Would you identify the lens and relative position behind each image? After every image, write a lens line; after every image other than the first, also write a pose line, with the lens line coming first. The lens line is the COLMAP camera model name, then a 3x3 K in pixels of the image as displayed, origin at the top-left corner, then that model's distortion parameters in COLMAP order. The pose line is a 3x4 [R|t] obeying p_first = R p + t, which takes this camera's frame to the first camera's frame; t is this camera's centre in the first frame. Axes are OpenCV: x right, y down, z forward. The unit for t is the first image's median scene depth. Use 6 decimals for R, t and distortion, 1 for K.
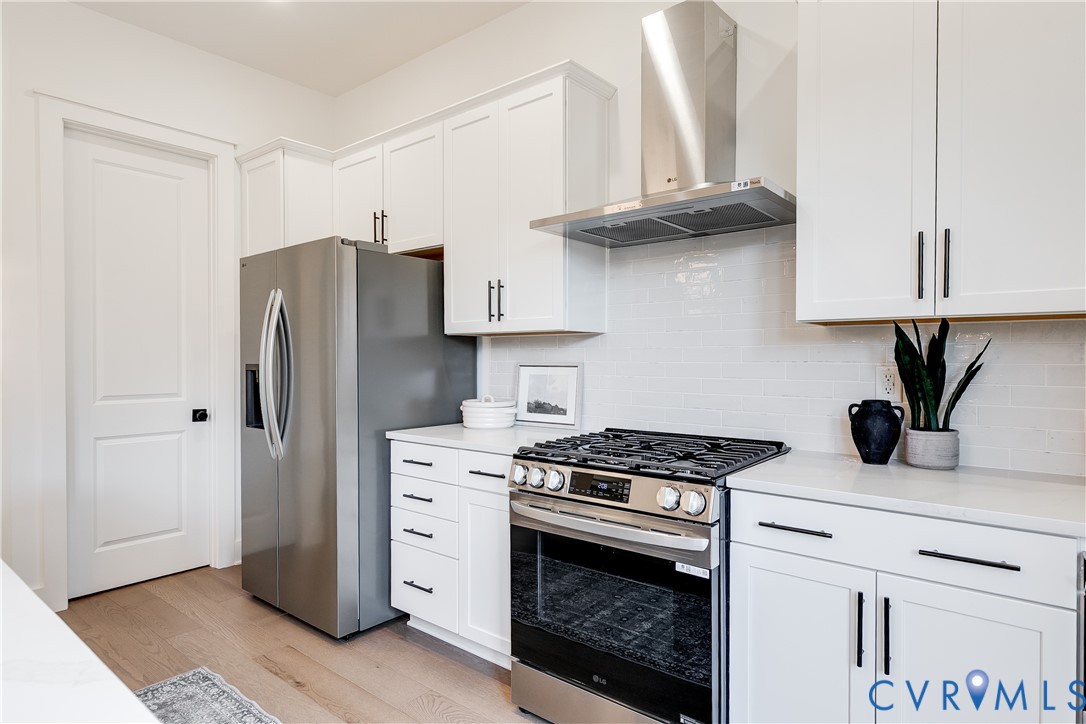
lens RADIAL K [[605.1, 0, 543.0], [0, 605.1, 362.0], [0, 0, 1]] dist [0.002244, -0.000796]
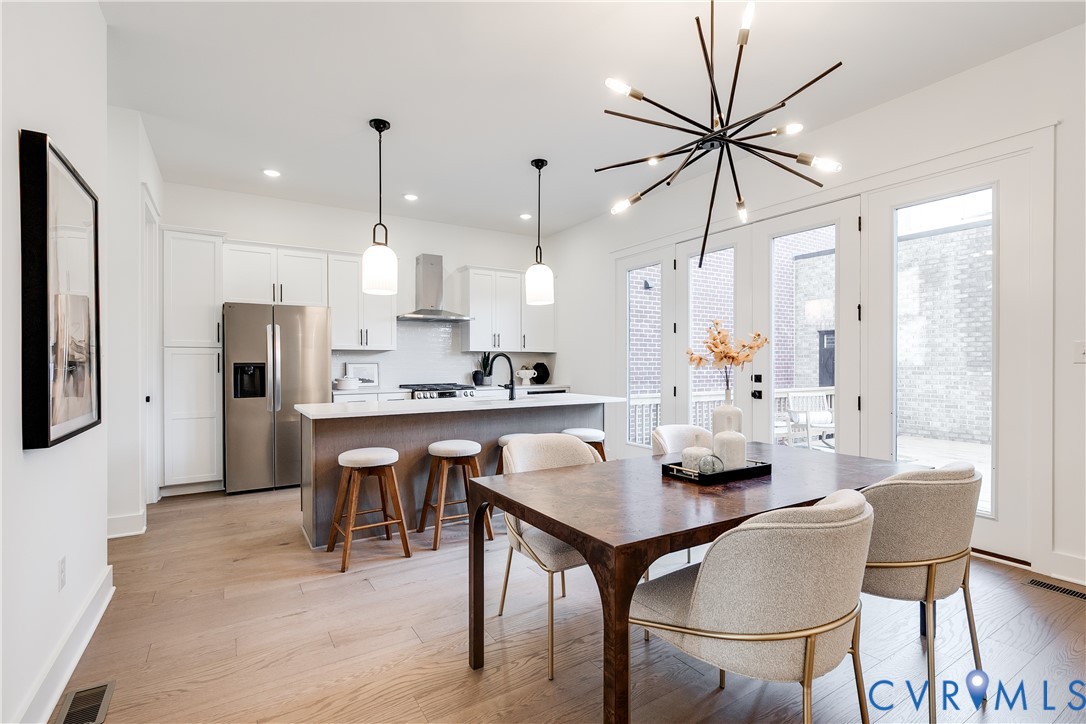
lens RADIAL K [[525.8, 0, 545.5], [0, 525.8, 366.5], [0, 0, 1]] dist [-0.000577, -0.000188]
pose [[0.309045, -0.005778, 0.951030, -2.679165], [0.009654, 0.999949, 0.002938, 0.028847], [-0.950999, 0.008273, 0.309085, -0.548590]]
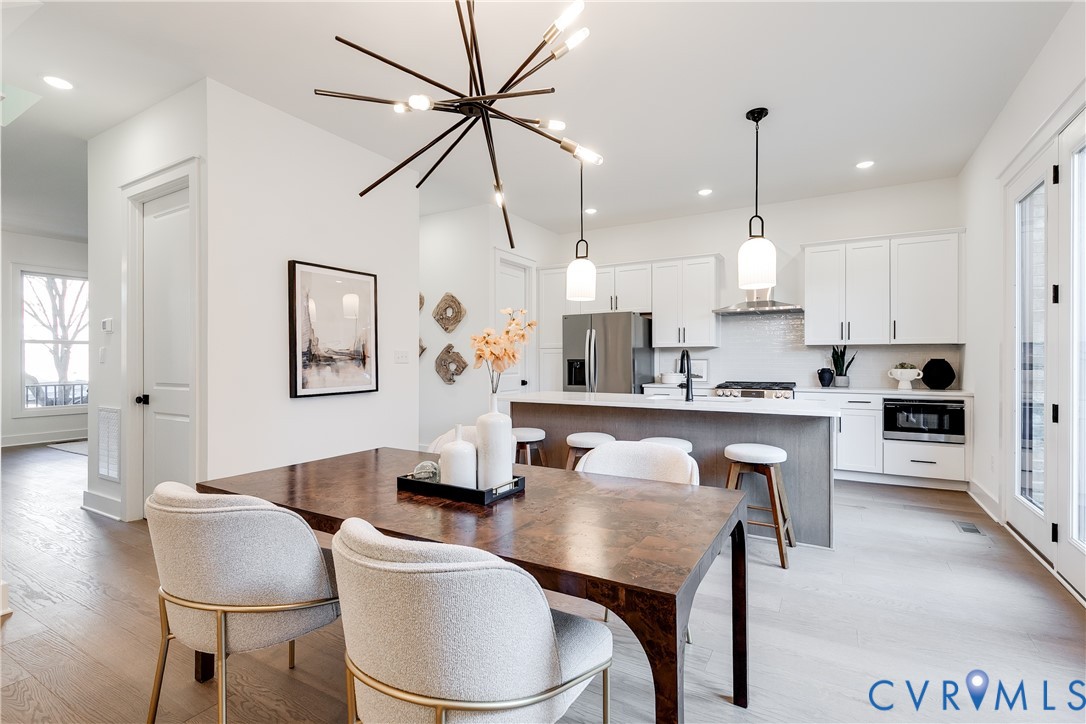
lens RADIAL K [[499.3, 0, 528.1], [0, 499.3, 359.7], [0, 0, 1]] dist [0.000322, 0.000018]
pose [[0.989056, -0.000633, 0.147539, -1.499957], [0.001810, 0.999968, -0.007845, 0.032728], [-0.147529, 0.008027, 0.989025, -1.513494]]
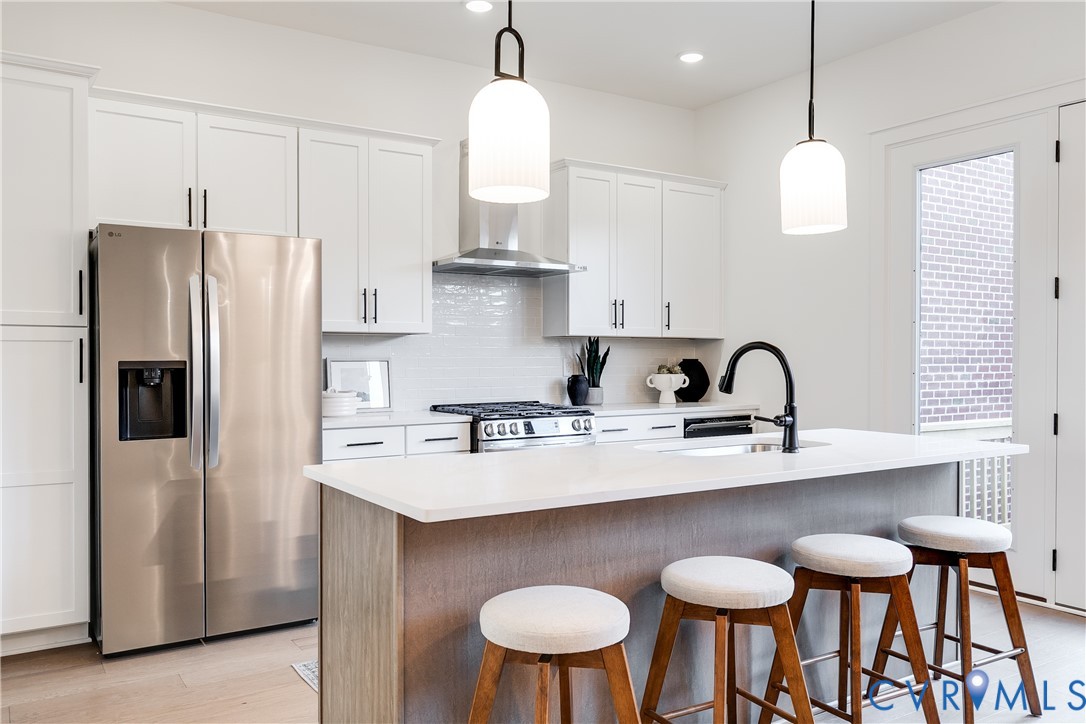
lens RADIAL K [[880.5, 0, 543.0], [0, 880.5, 362.0], [0, 0, 1]] dist [0.006040, 0.003557]
pose [[0.295747, -0.007673, 0.955236, -2.271939], [0.006040, 0.999963, 0.006163, 0.000666], [-0.955247, 0.003947, 0.295782, 0.224763]]
